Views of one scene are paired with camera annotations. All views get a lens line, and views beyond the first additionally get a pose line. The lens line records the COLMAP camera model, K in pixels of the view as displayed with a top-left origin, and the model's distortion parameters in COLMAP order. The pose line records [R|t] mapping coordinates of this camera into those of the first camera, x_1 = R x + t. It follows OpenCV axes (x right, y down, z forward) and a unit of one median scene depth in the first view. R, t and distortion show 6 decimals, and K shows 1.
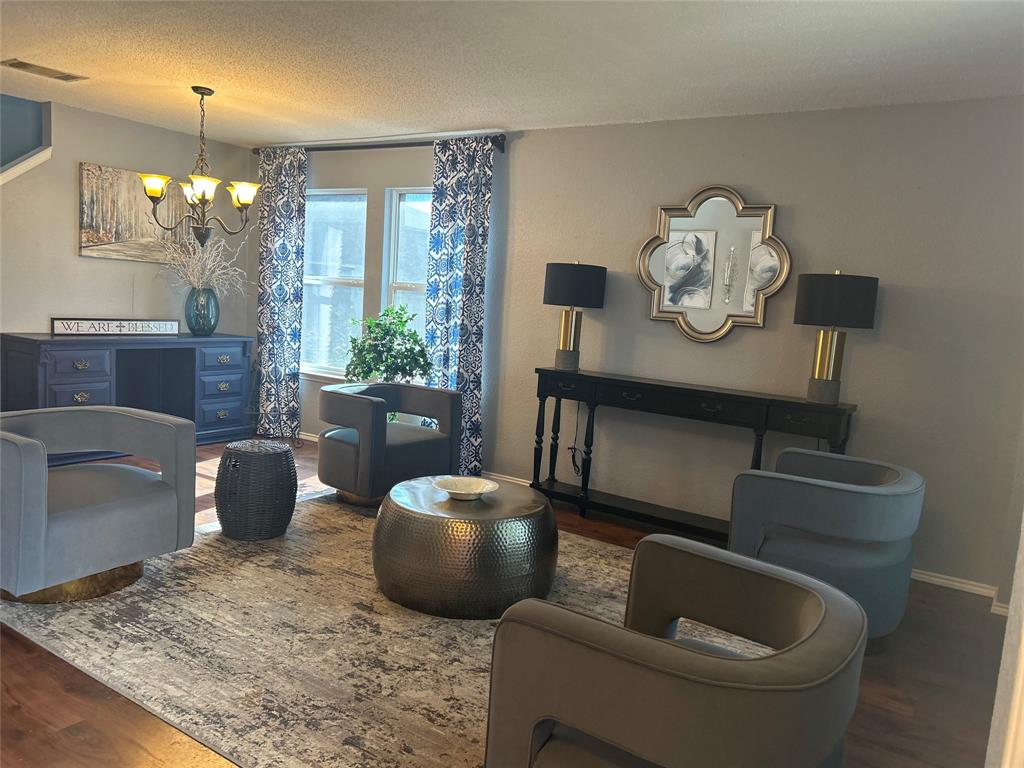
lens RADIAL K [[770.9, 0, 523.0], [0, 770.9, 387.3], [0, 0, 1]] dist [0.065043, -0.064384]
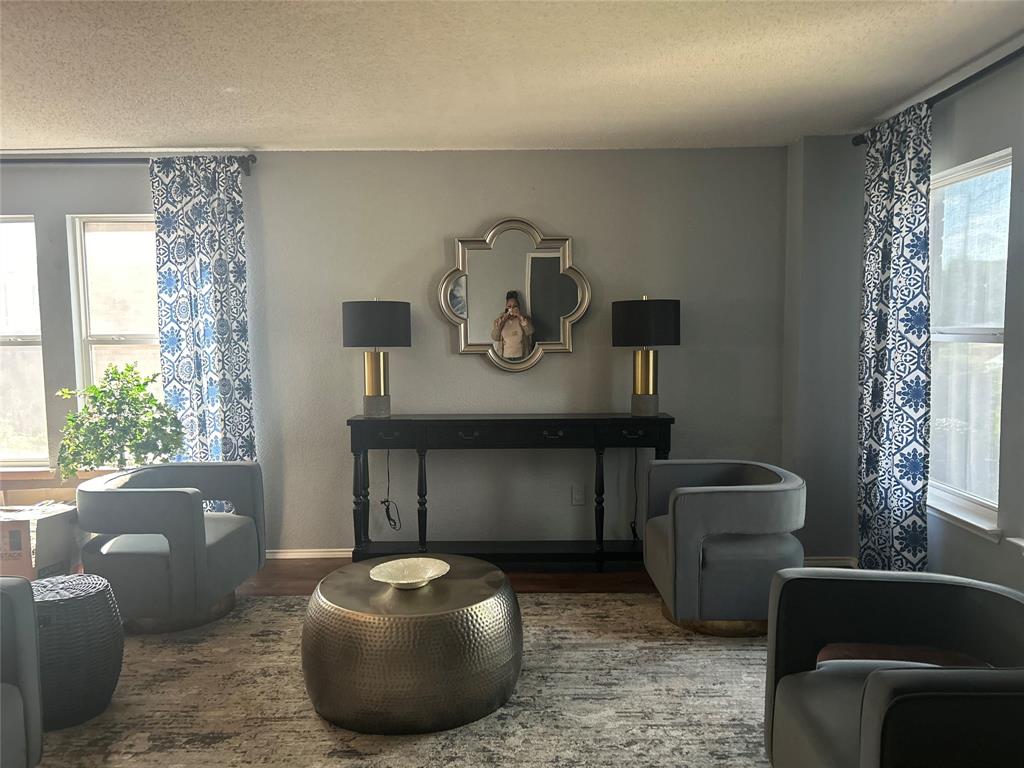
lens RADIAL K [[770.9, 0, 513.2], [0, 770.9, 384.6], [0, 0, 1]] dist [0.065043, -0.064384]
pose [[0.833279, -0.115945, 0.540558, -0.272716], [0.130456, 0.991387, 0.011545, -0.045777], [-0.537240, 0.060899, 0.841228, 0.133735]]
